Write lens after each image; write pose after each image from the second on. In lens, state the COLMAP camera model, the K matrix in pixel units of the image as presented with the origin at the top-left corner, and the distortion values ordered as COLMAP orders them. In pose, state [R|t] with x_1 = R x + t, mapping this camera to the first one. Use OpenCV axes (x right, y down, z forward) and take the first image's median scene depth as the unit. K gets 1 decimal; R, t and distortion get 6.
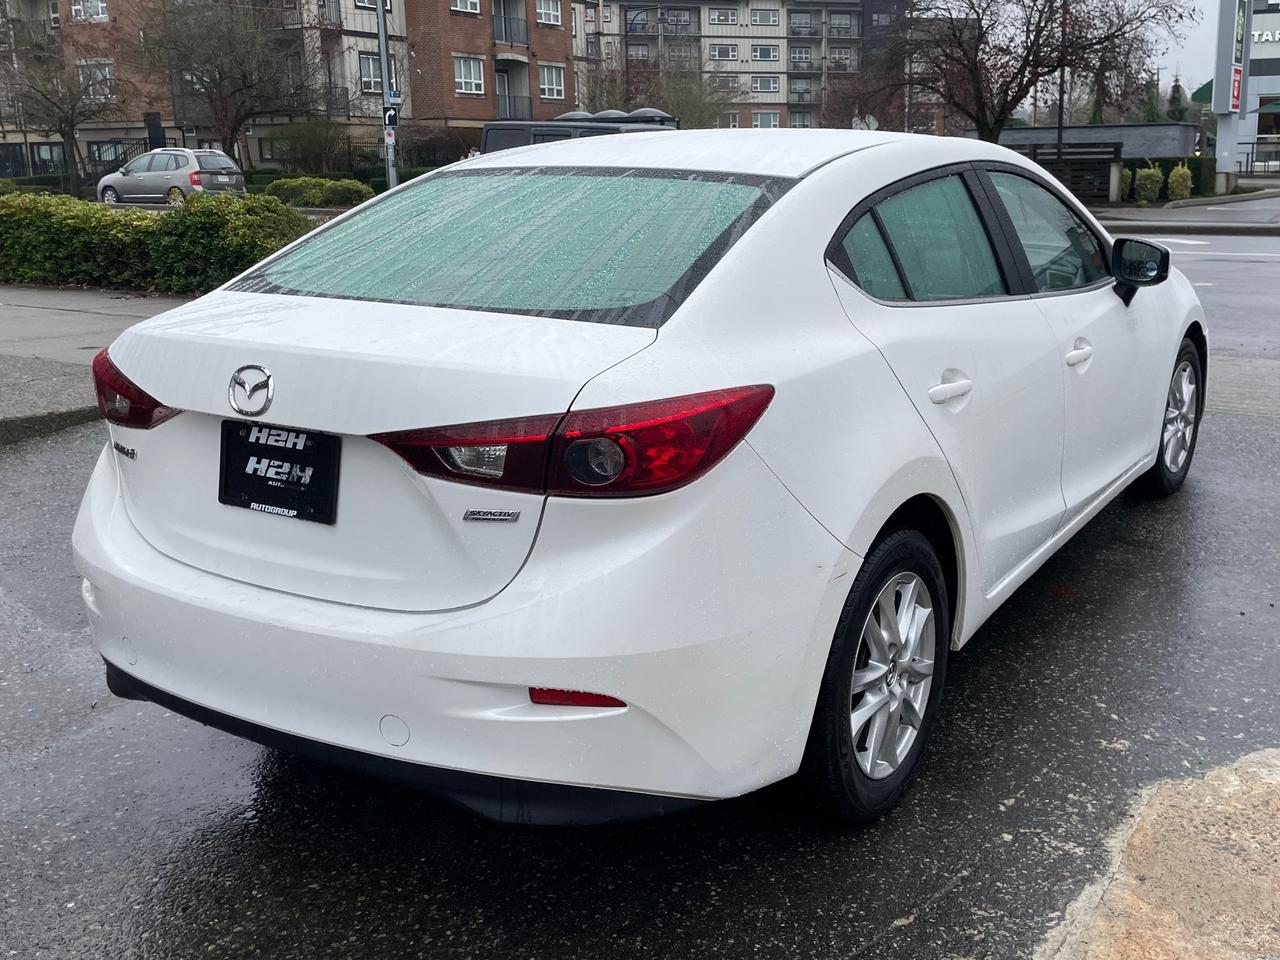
lens RADIAL K [[1280.9, 0, 661.6], [0, 1280.9, 478.0], [0, 0, 1]] dist [0.076858, -0.134083]
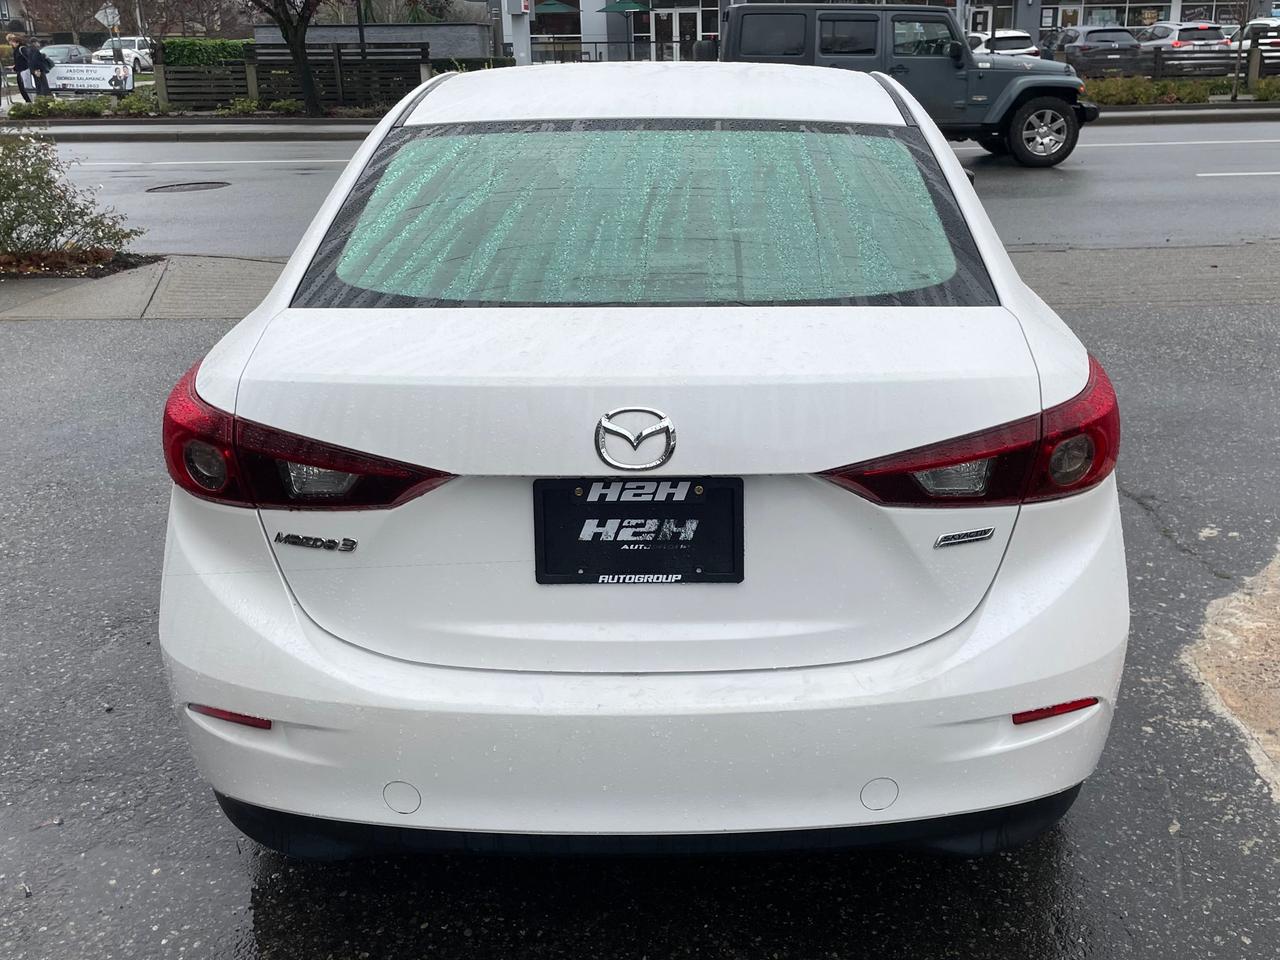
lens RADIAL K [[1280.9, 0, 661.6], [0, 1280.9, 478.0], [0, 0, 1]] dist [0.076858, -0.134083]
pose [[0.842930, -0.166237, 0.511697, -0.698124], [0.129605, 0.985802, 0.106759, -0.123999], [-0.522179, -0.023672, 0.852507, 0.300243]]
